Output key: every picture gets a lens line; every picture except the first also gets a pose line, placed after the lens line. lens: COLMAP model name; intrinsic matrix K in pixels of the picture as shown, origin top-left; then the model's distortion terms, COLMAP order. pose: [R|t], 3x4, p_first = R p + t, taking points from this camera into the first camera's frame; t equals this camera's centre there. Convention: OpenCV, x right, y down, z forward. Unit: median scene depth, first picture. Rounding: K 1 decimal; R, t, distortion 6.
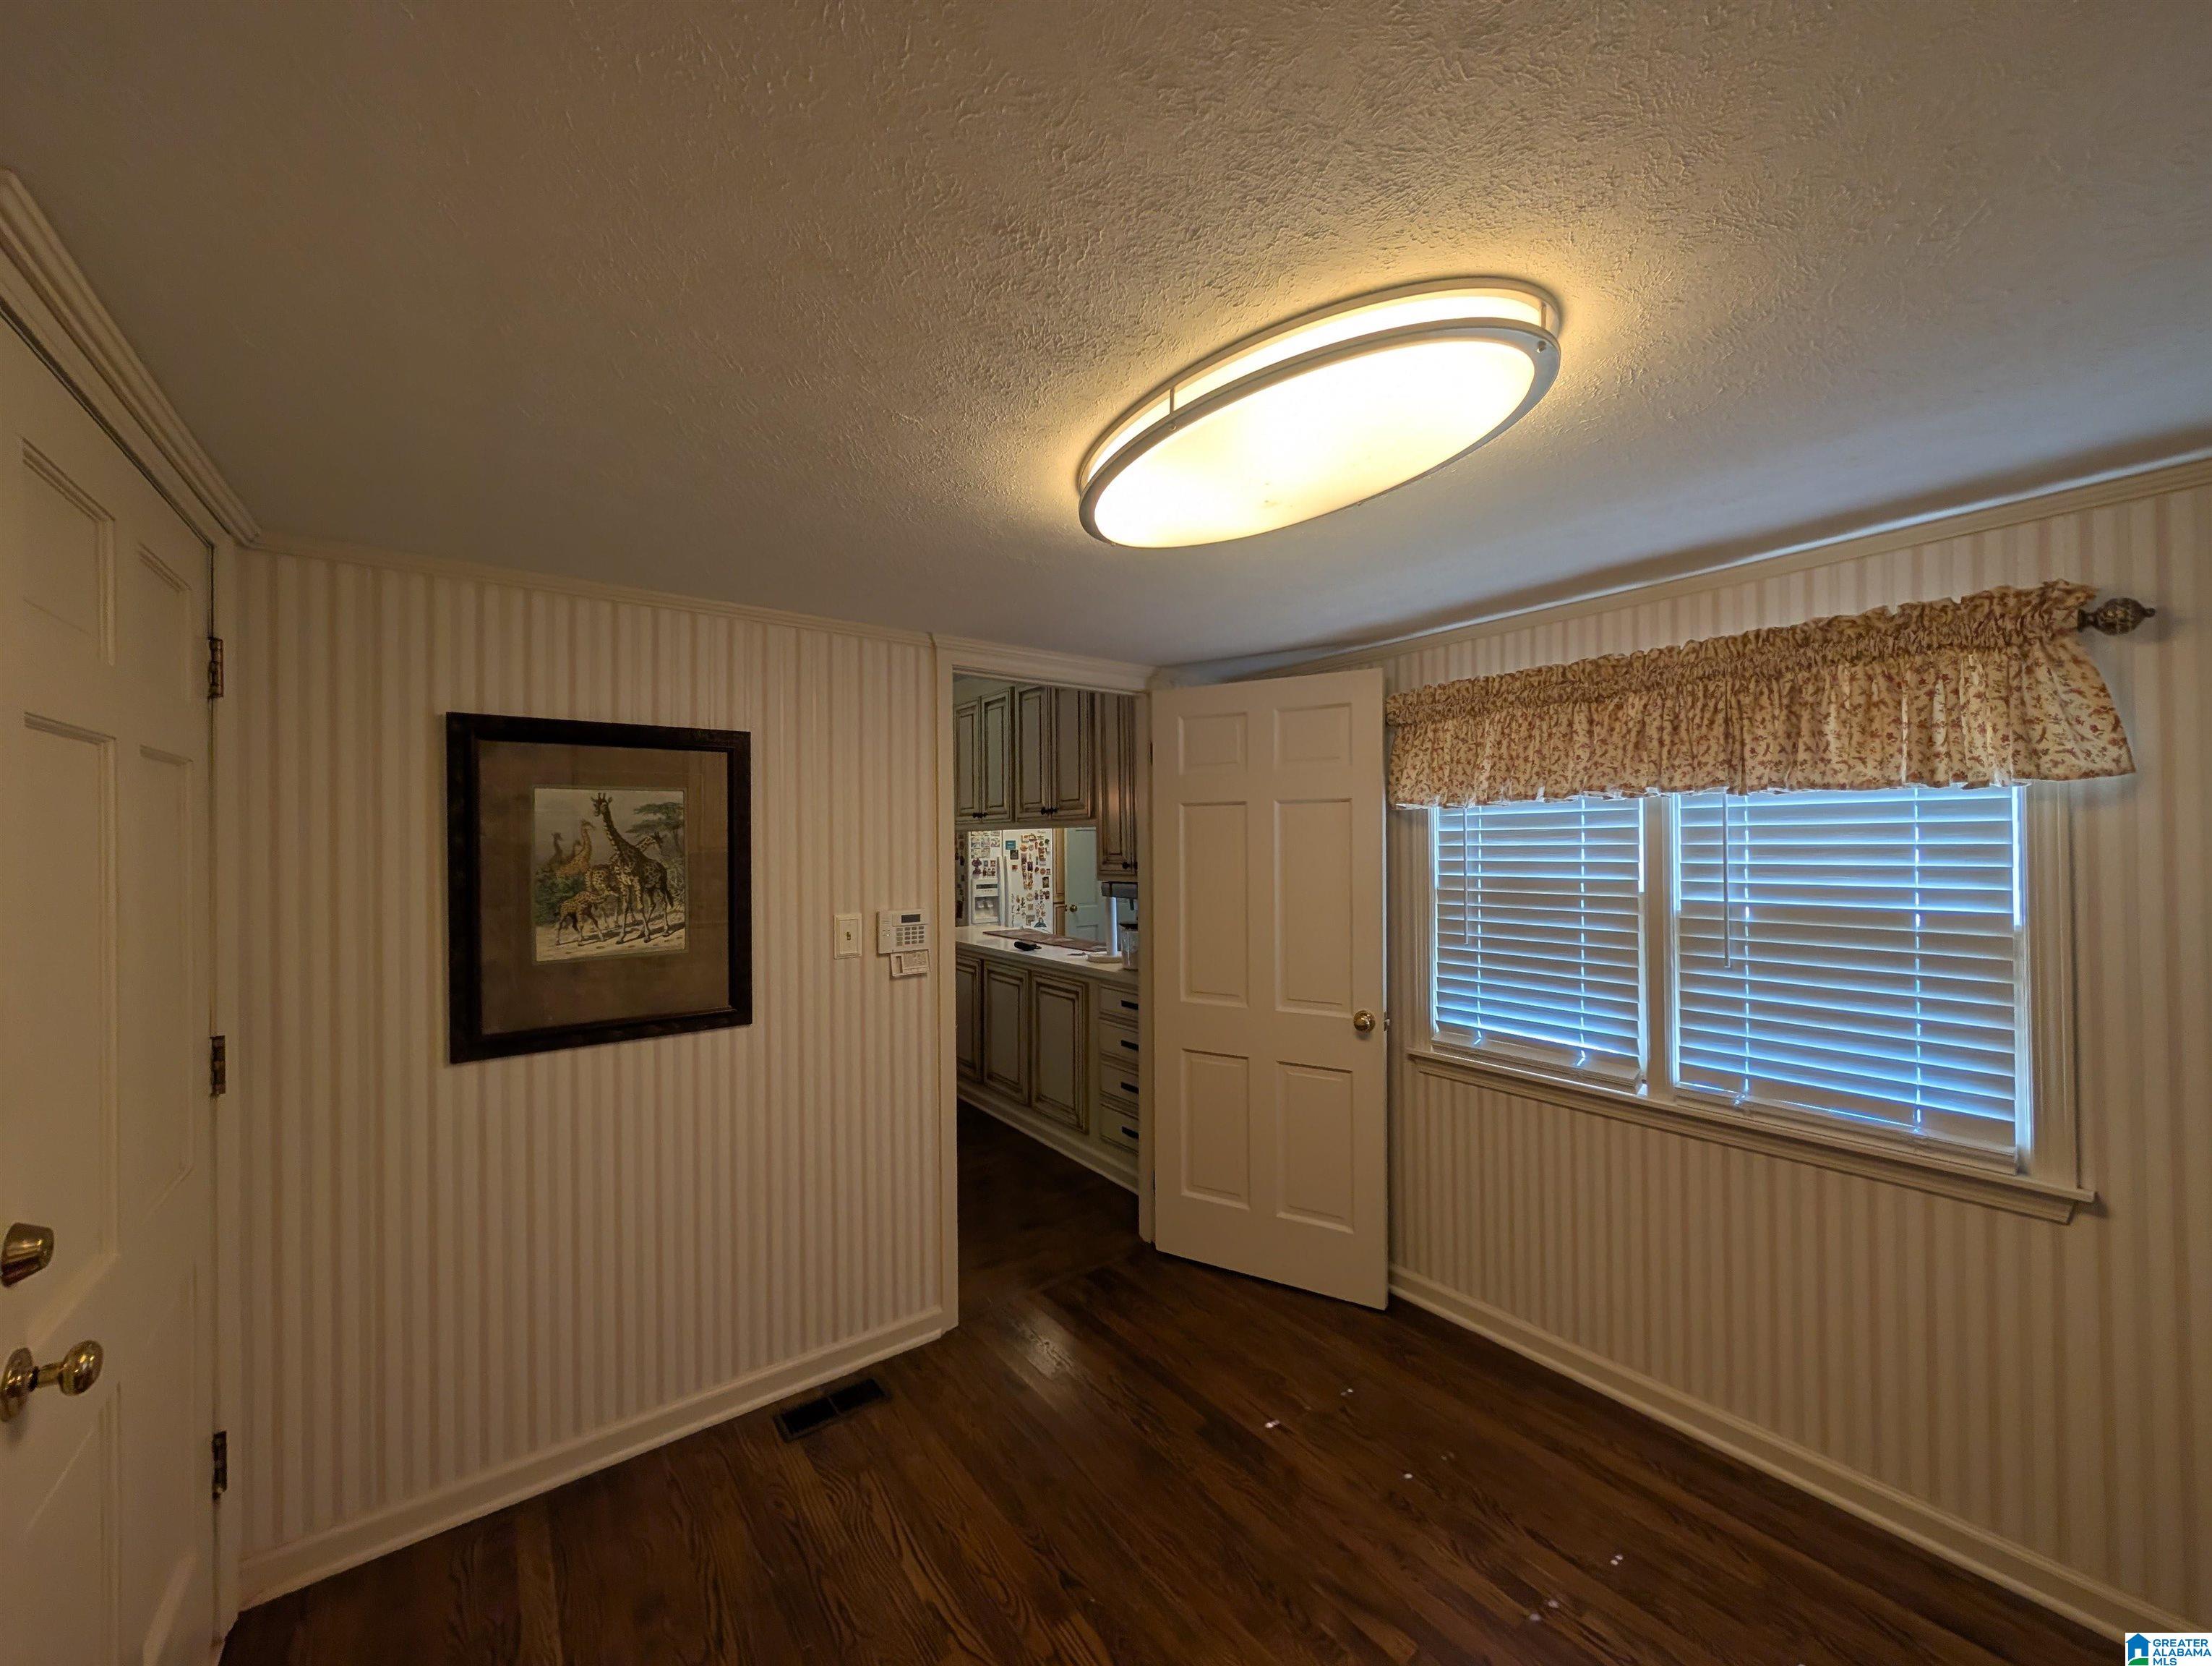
lens RADIAL K [[843.3, 0, 1102.9], [0, 843.3, 840.7], [0, 0, 1]] dist [-0.000076, 0.000086]
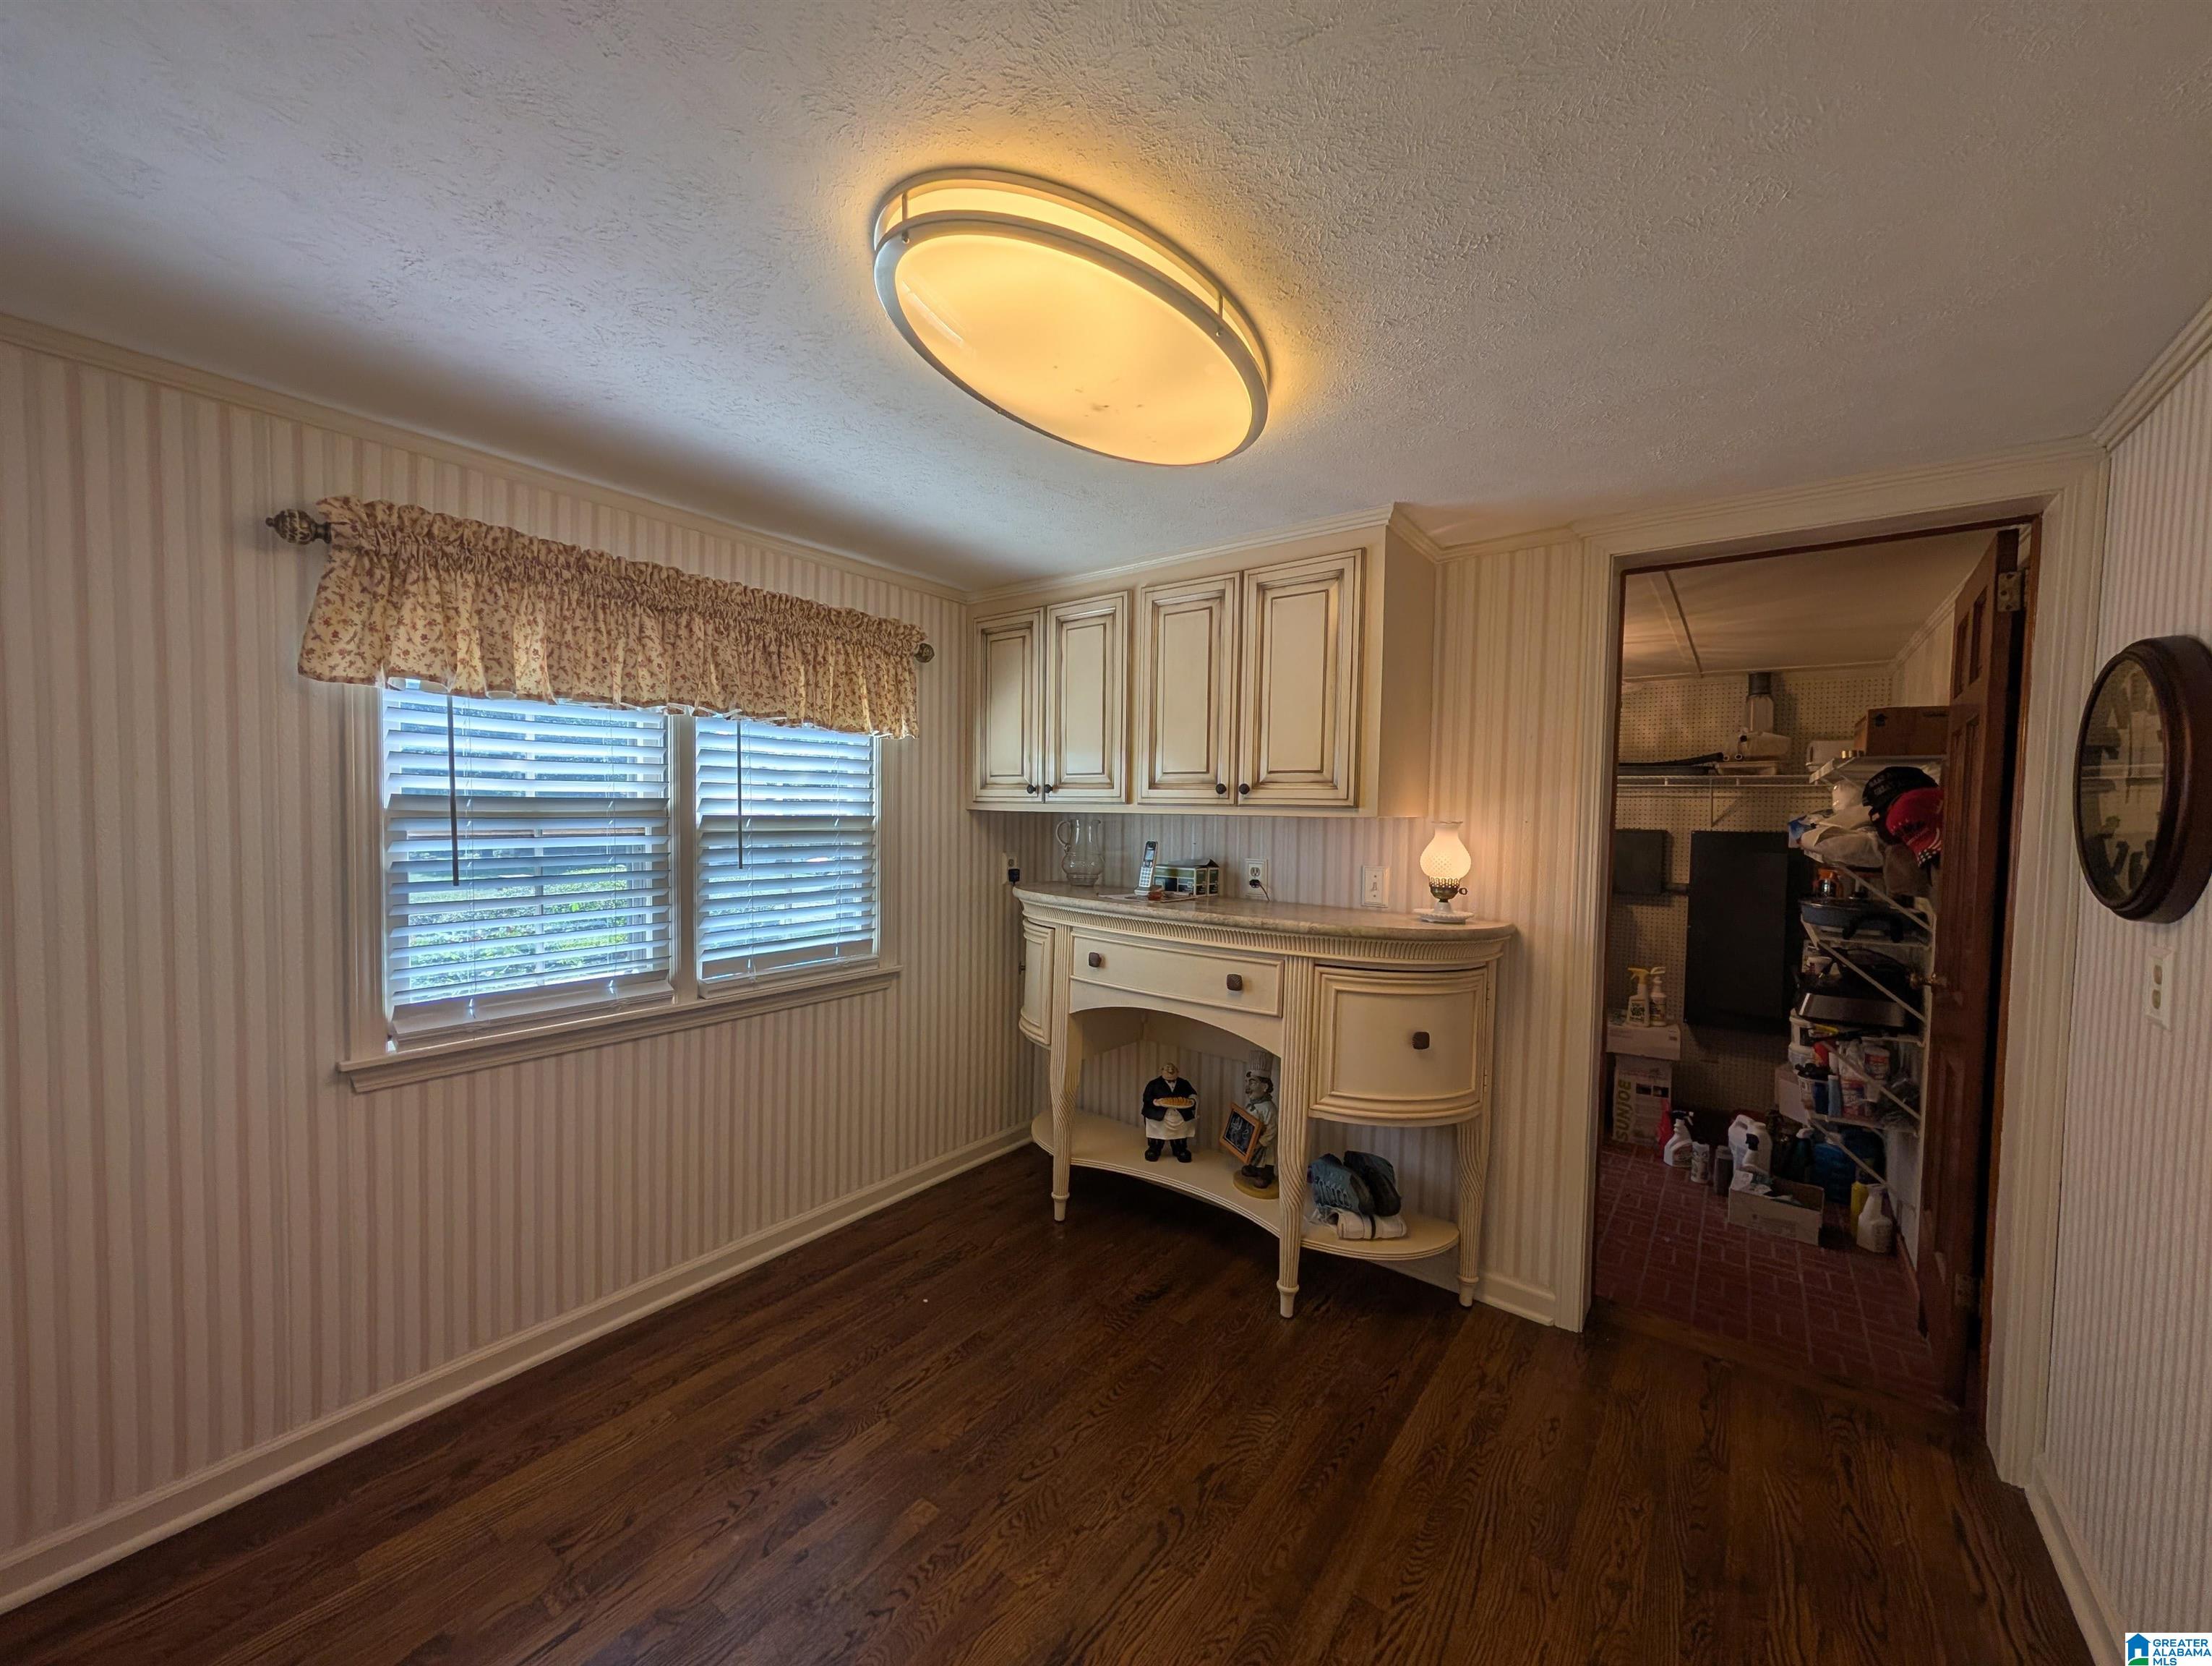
lens RADIAL K [[843.3, 0, 1102.3], [0, 843.3, 837.1], [0, 0, 1]] dist [-0.000076, 0.000086]
pose [[-0.269214, -0.029368, 0.962632, -0.564318], [-0.017386, 0.999520, 0.025631, 0.069331], [-0.962923, -0.009836, -0.269596, 0.876107]]
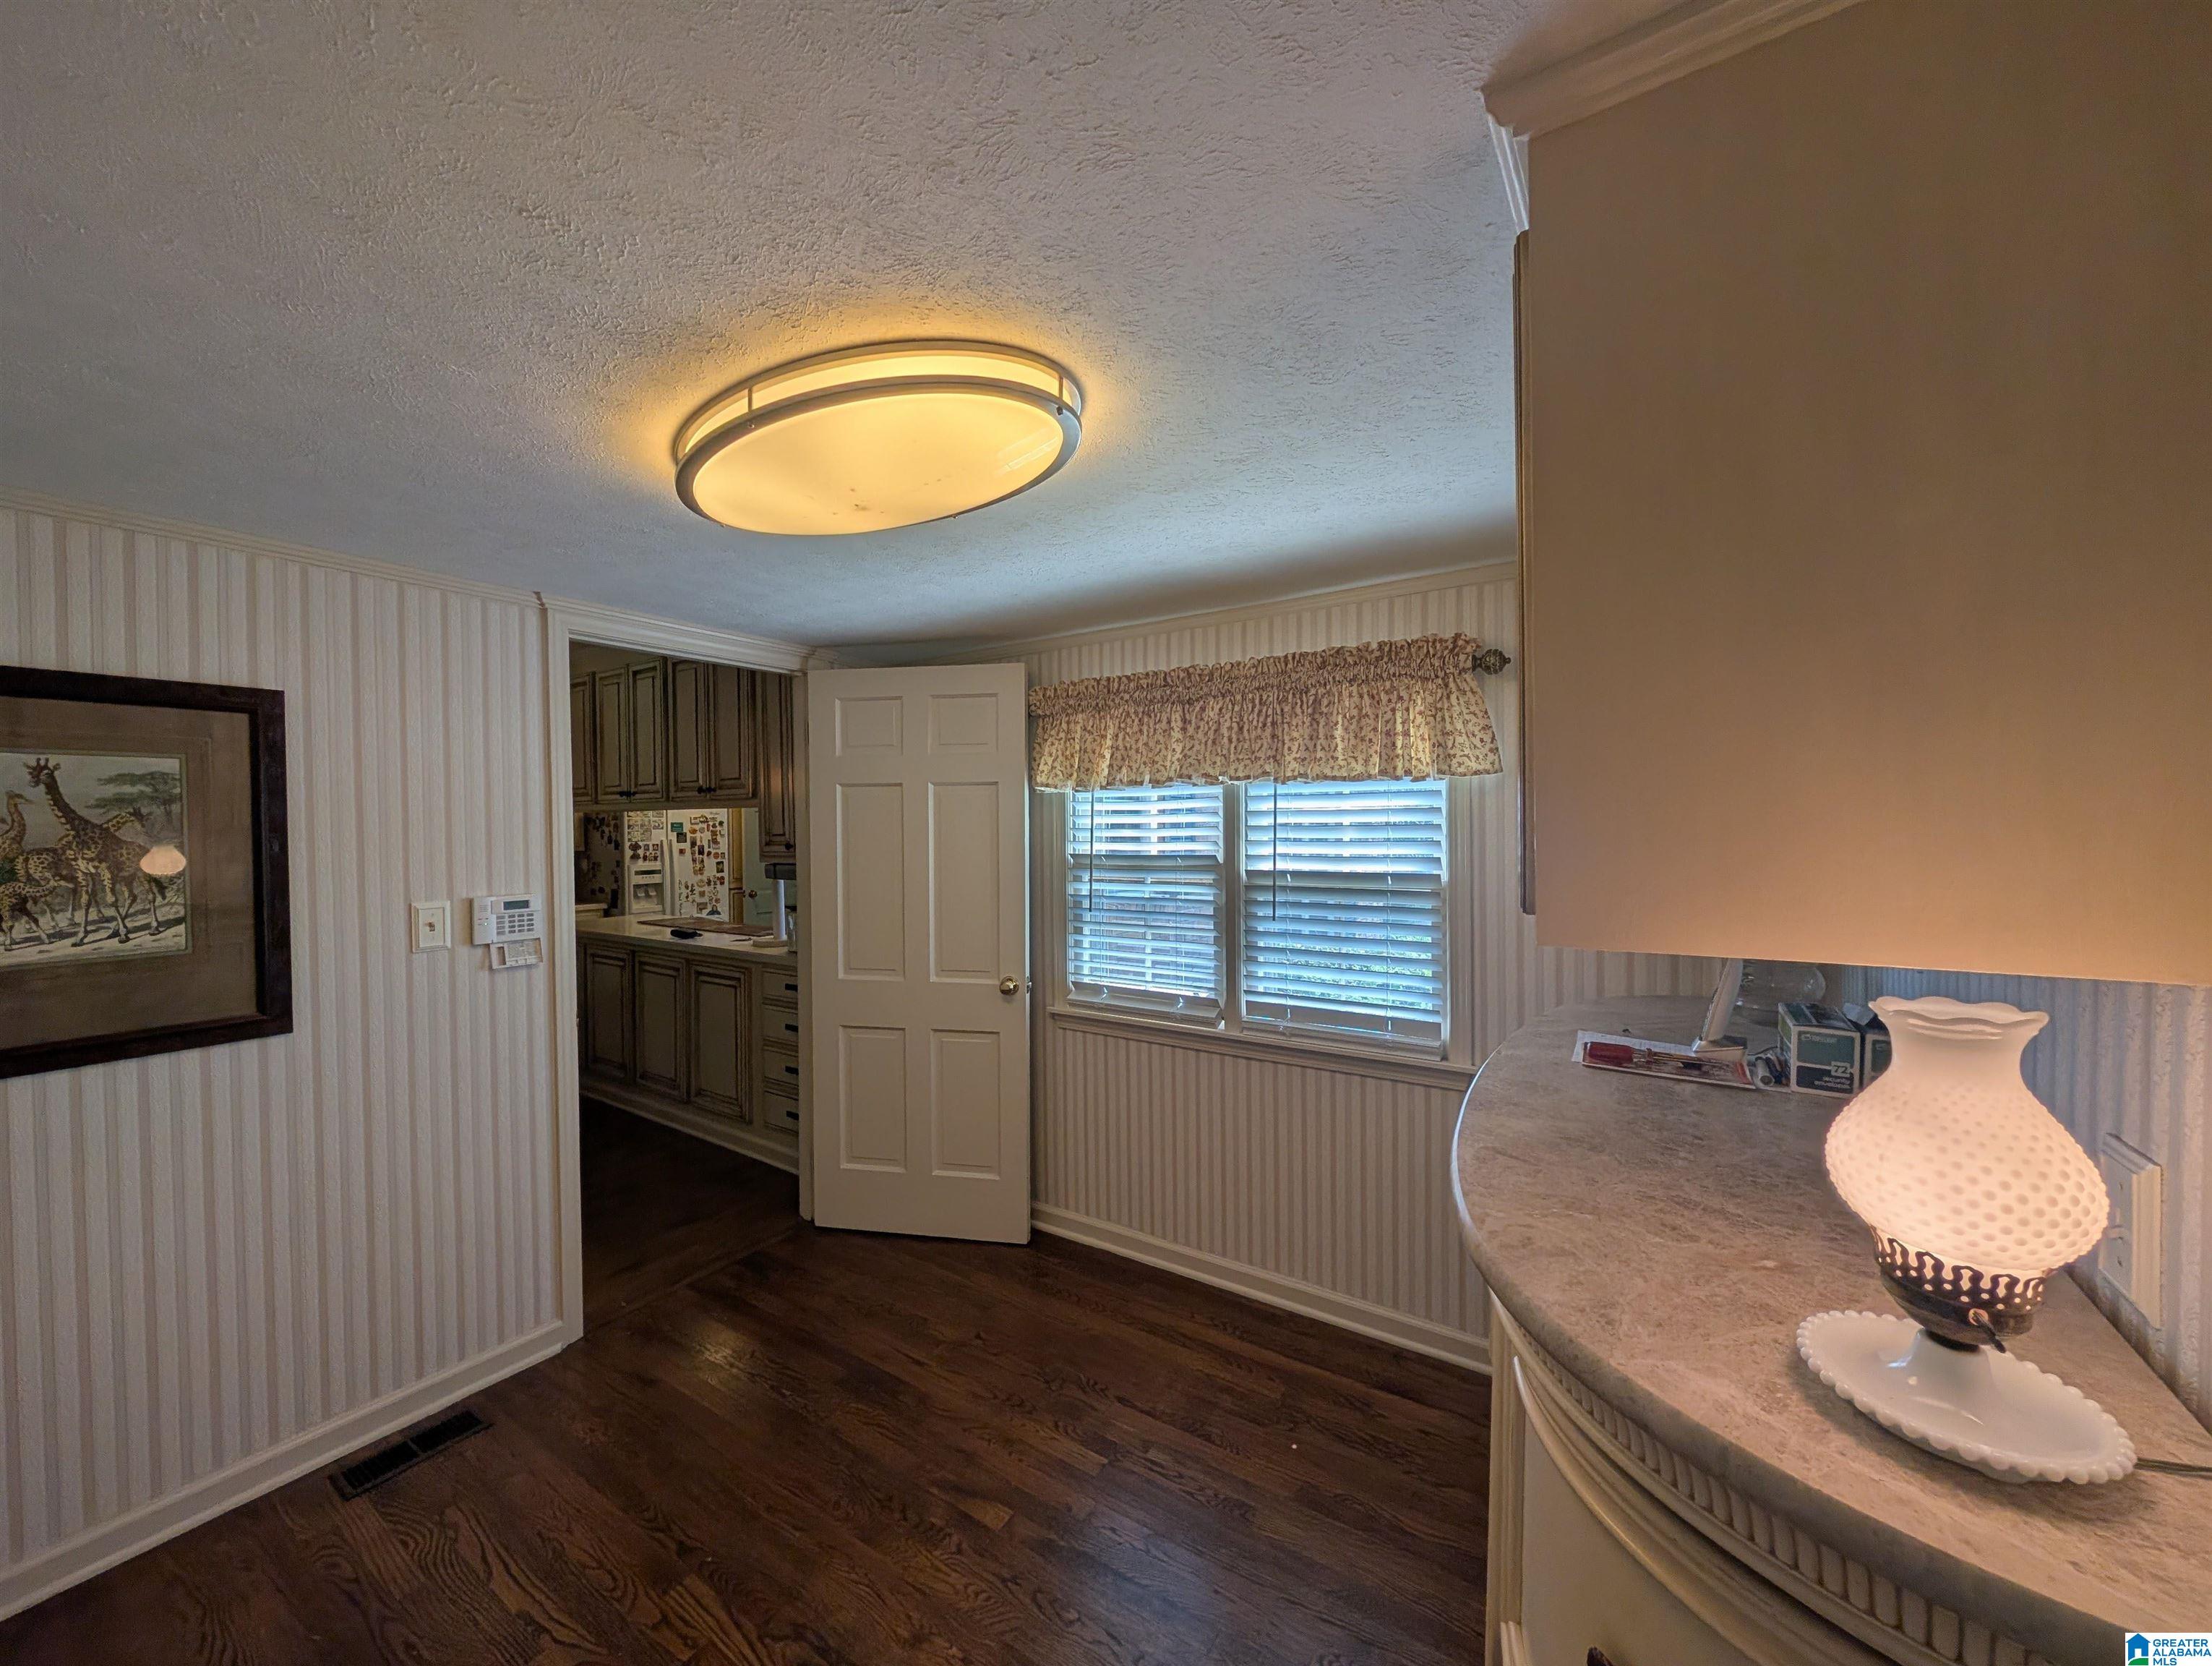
lens RADIAL K [[843.3, 0, 1109.9], [0, 843.3, 840.1], [0, 0, 1]] dist [-0.000076, 0.000086]
pose [[0.941208, -0.005993, 0.337775, 0.090553], [-0.000621, 0.999810, 0.019471, 0.005183], [-0.337827, -0.018536, 0.941026, -0.096740]]
